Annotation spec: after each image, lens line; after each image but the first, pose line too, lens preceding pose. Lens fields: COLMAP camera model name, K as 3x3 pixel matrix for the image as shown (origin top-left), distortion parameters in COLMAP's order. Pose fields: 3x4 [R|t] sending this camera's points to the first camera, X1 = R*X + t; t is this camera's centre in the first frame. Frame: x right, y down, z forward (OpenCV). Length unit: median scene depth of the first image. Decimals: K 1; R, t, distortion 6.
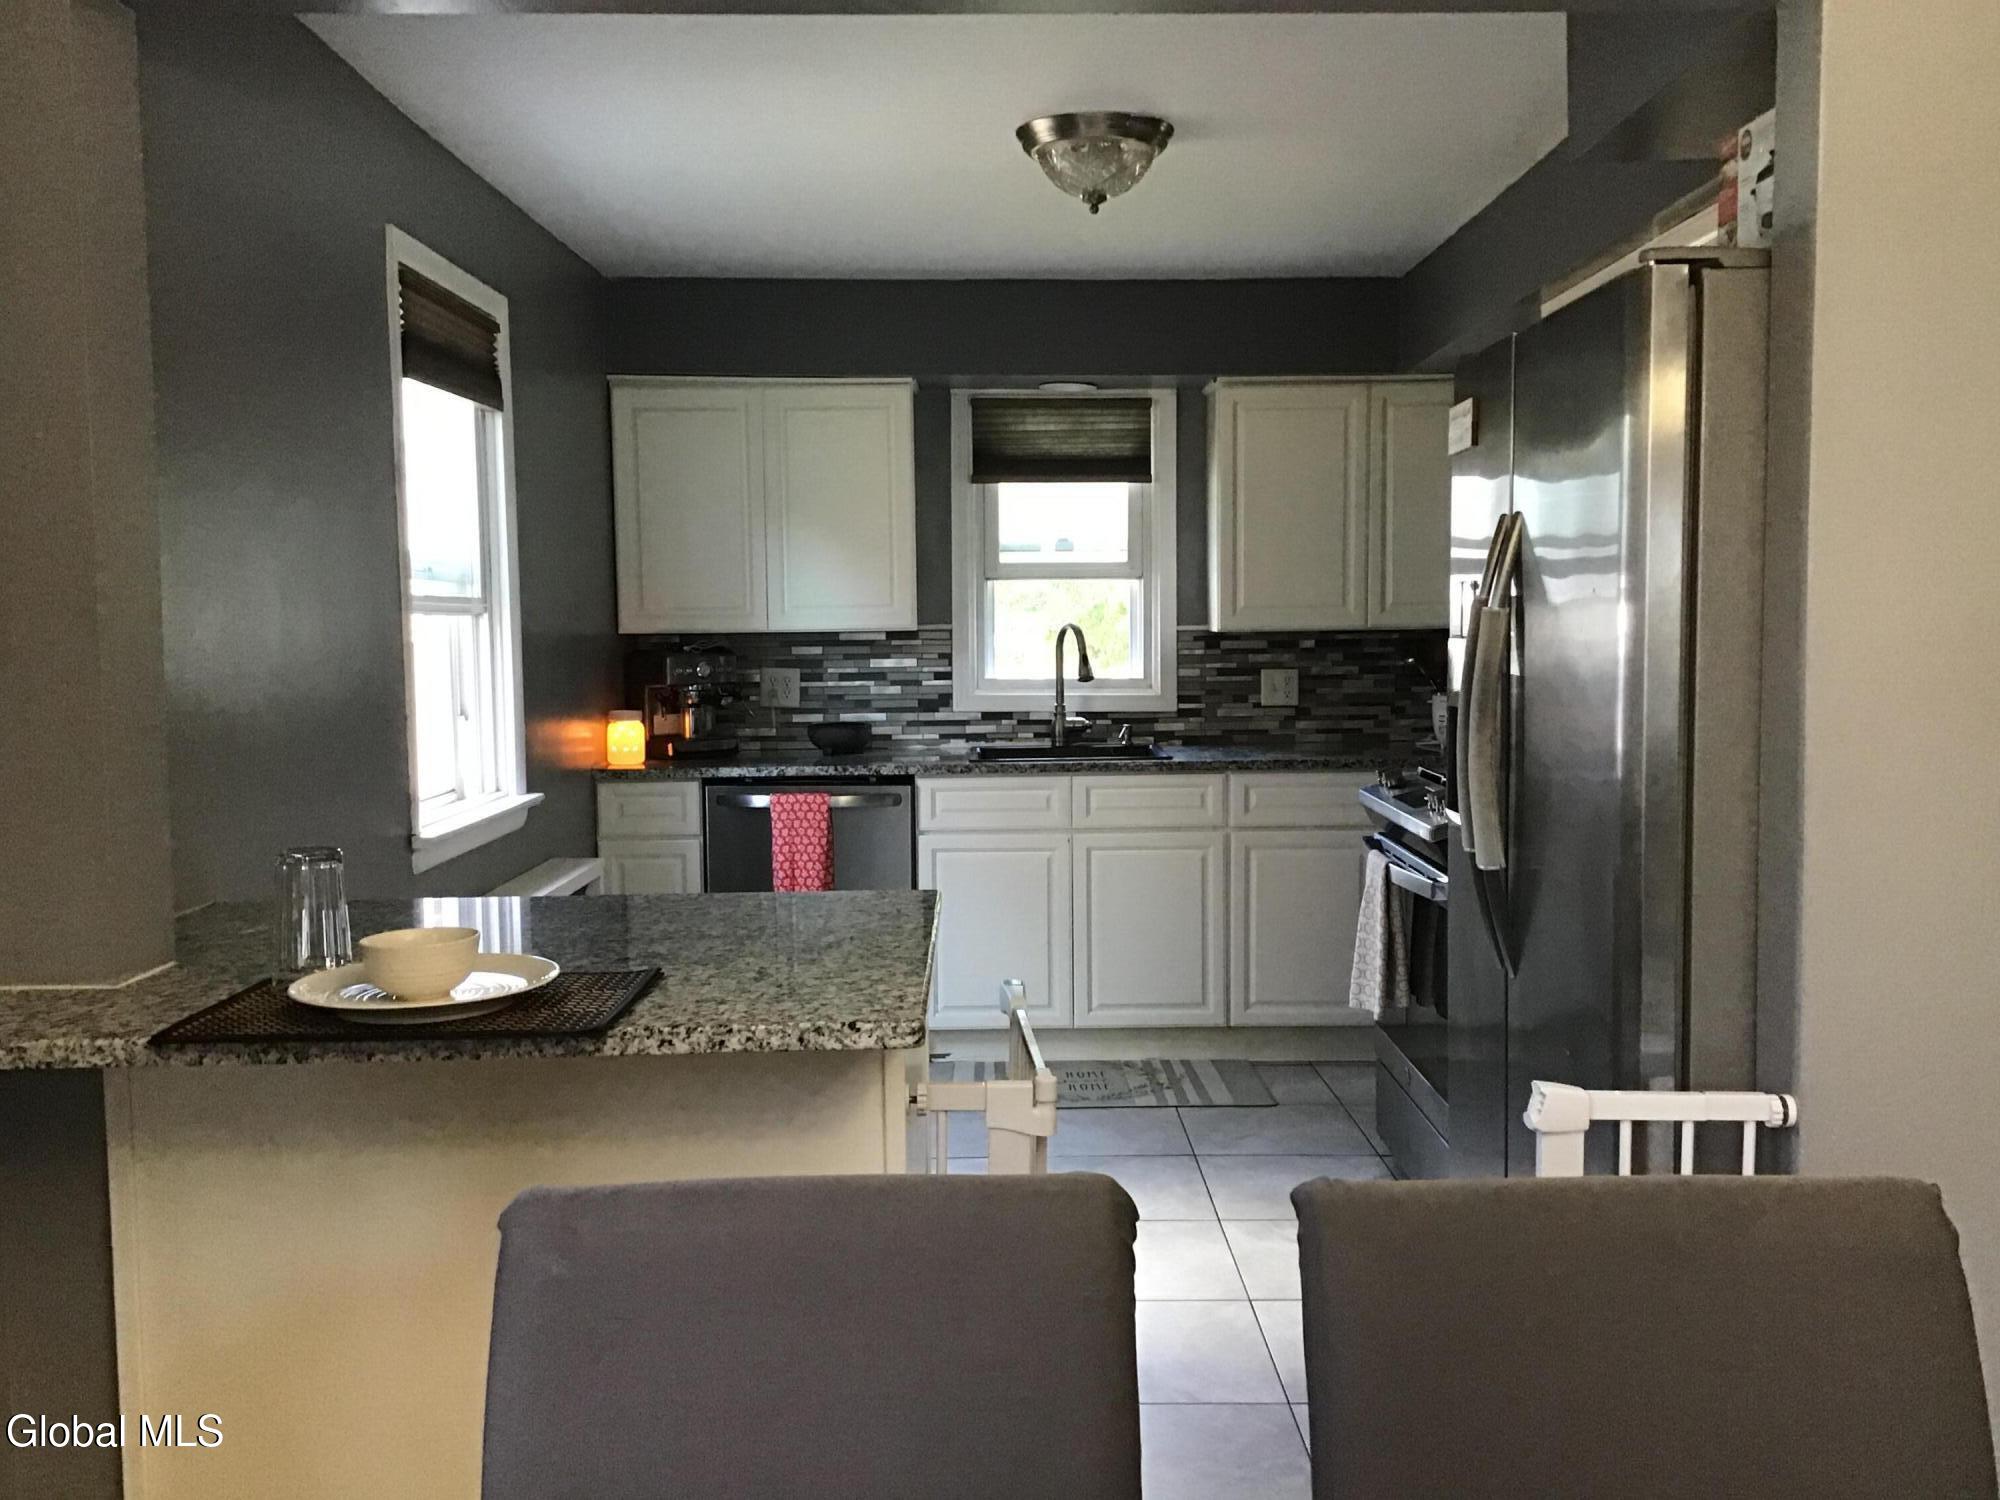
lens RADIAL K [[1817.2, 0, 1000.0], [0, 1817.2, 750.0], [0, 0, 1]] dist [0.066030, 0.000286]
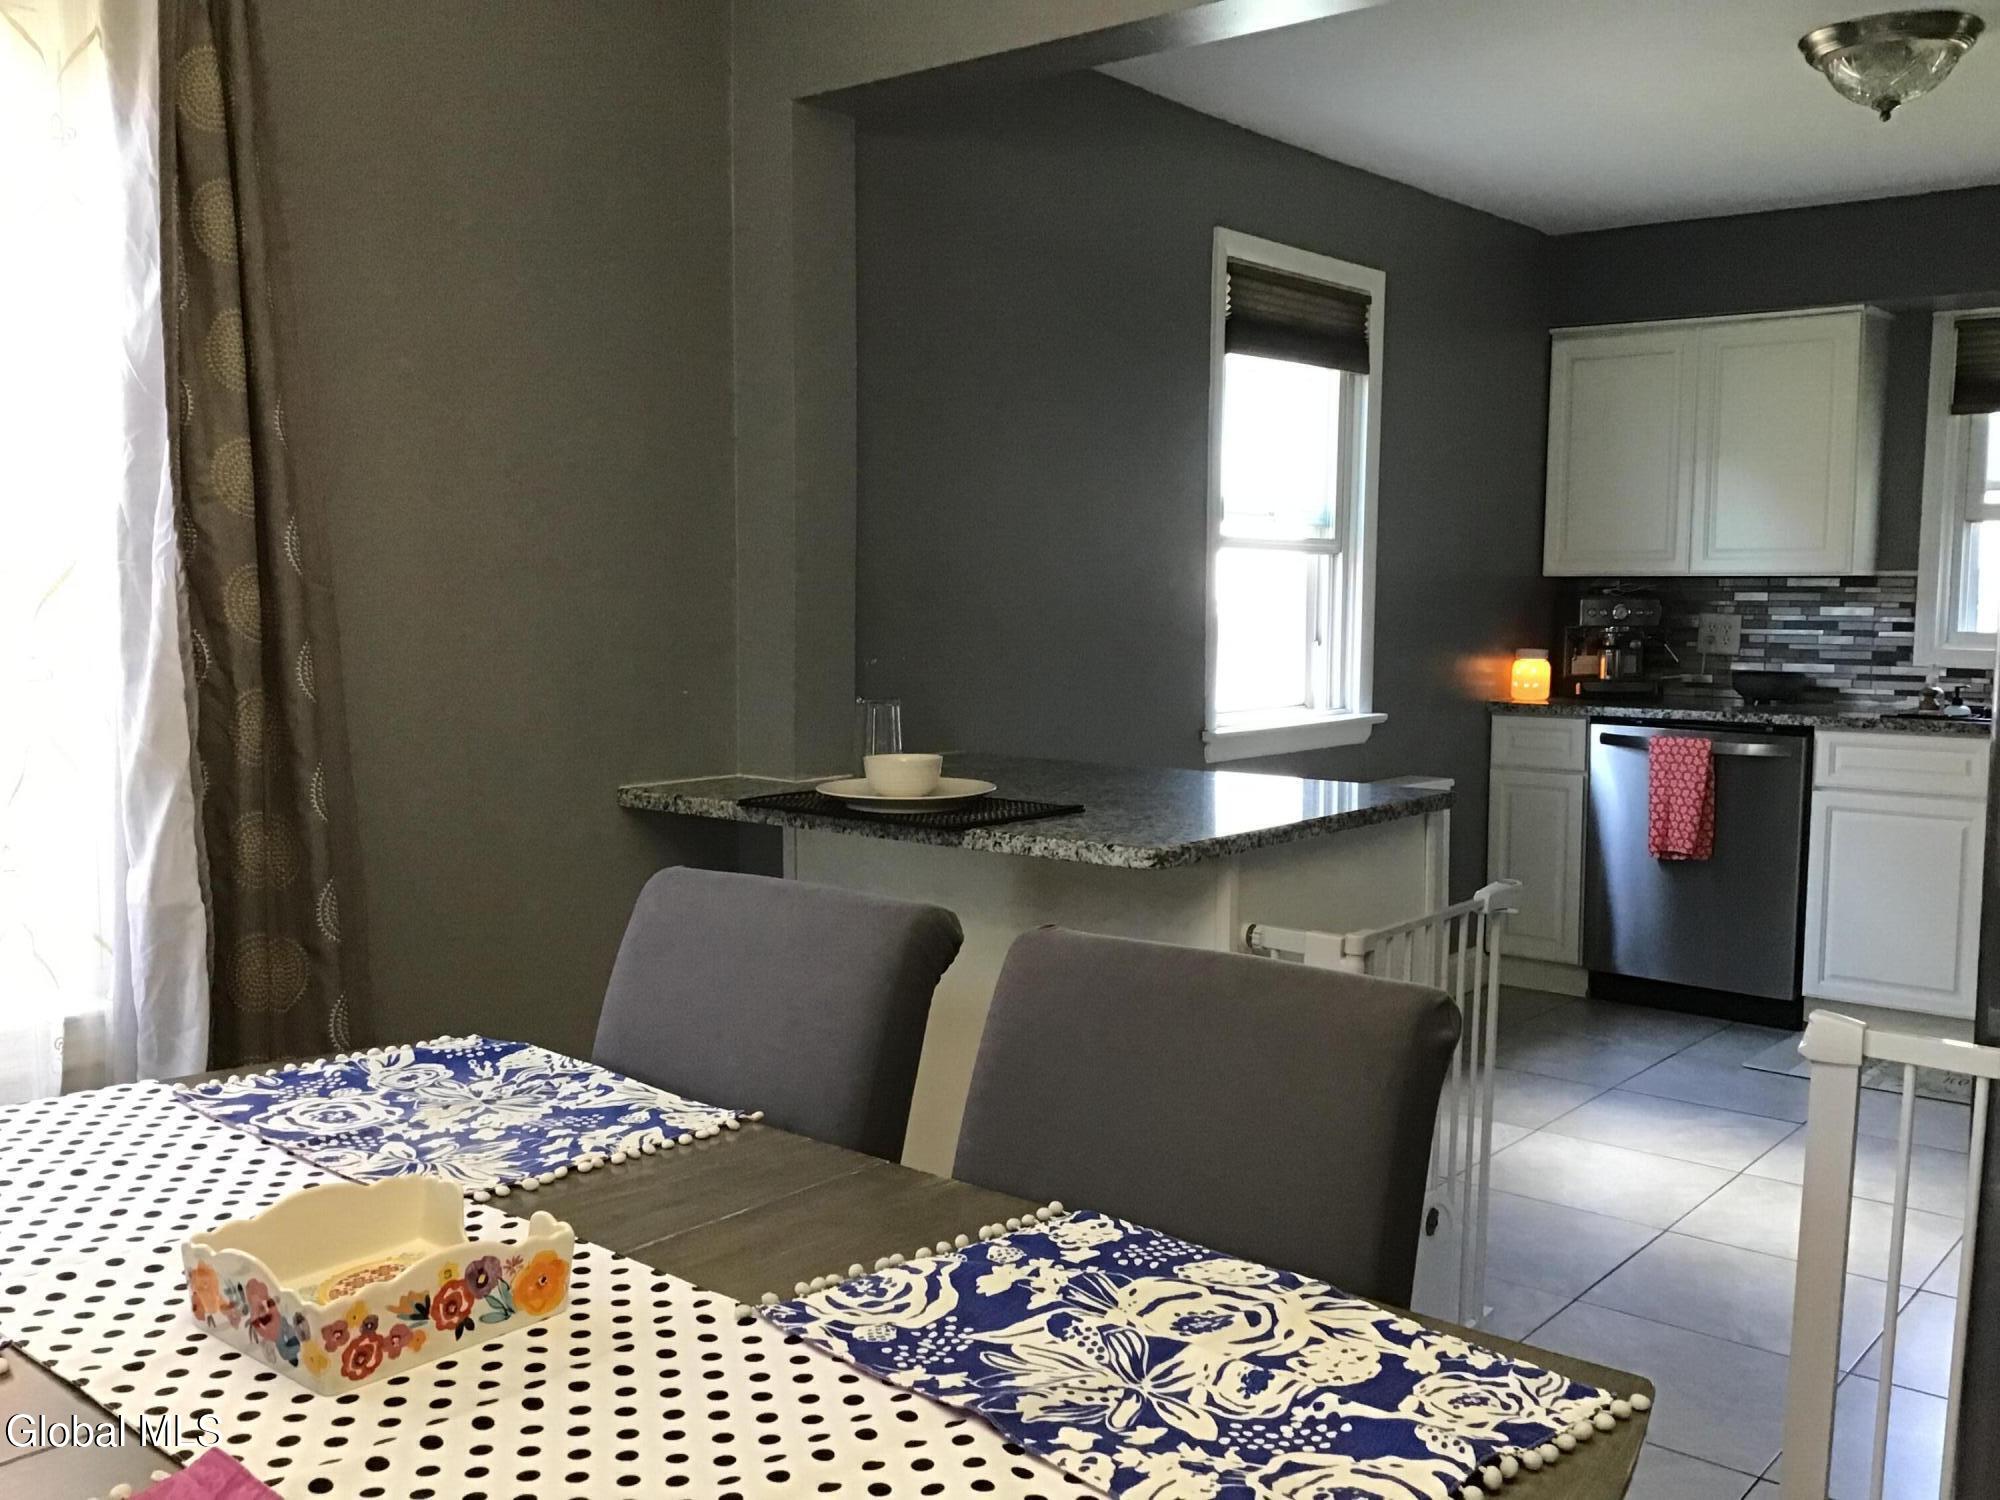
lens RADIAL K [[1802.4, 0, 1000.0], [0, 1802.4, 750.0], [0, 0, 1]] dist [0.185912, -0.274227]
pose [[0.763179, 0.076406, -0.641654, 0.242108], [-0.064406, 0.997034, 0.042119, 0.012007], [0.642969, 0.009182, 0.765837, -0.011642]]
